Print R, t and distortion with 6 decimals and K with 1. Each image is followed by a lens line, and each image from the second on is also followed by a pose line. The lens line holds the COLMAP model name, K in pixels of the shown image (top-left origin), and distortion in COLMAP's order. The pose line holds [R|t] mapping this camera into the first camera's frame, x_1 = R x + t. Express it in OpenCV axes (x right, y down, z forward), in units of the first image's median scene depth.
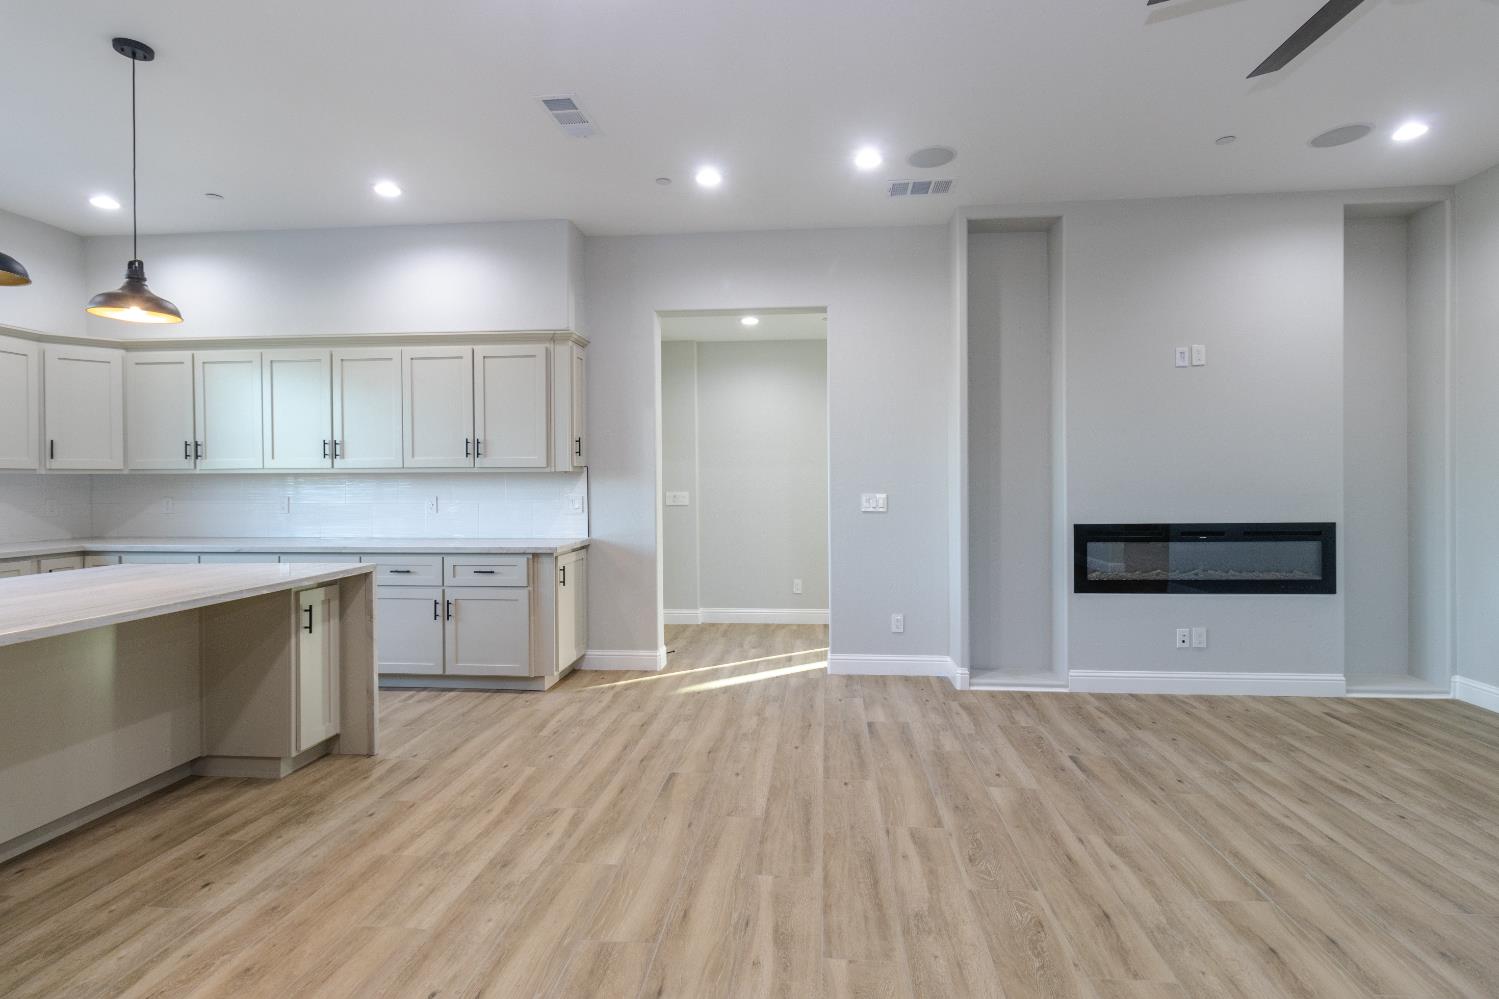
lens RADIAL K [[710.7, 0, 751.0], [0, 710.7, 478.7], [0, 0, 1]] dist [-0.001701, -0.000232]
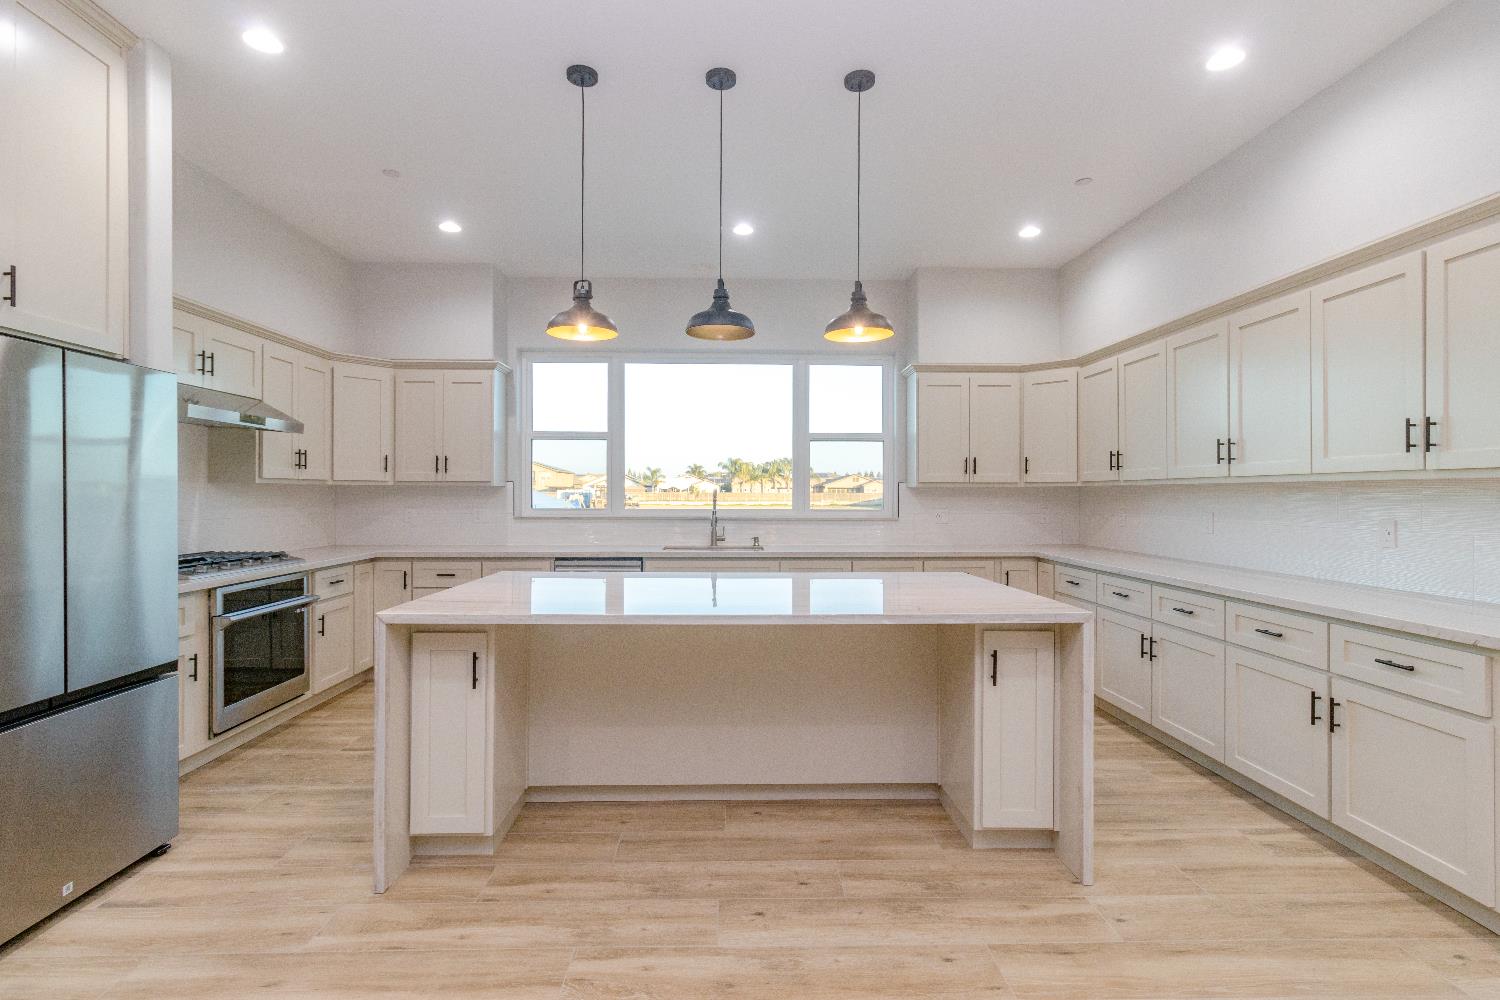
lens RADIAL K [[703.9, 0, 750.0], [0, 703.9, 500.0], [0, 0, 1]] dist [0.000764, -0.000172]
pose [[0.123560, 0.012244, -0.992262, 0.088907], [0.000635, 0.999923, 0.012418, 0.000025], [0.992337, -0.002164, 0.123543, 0.454076]]
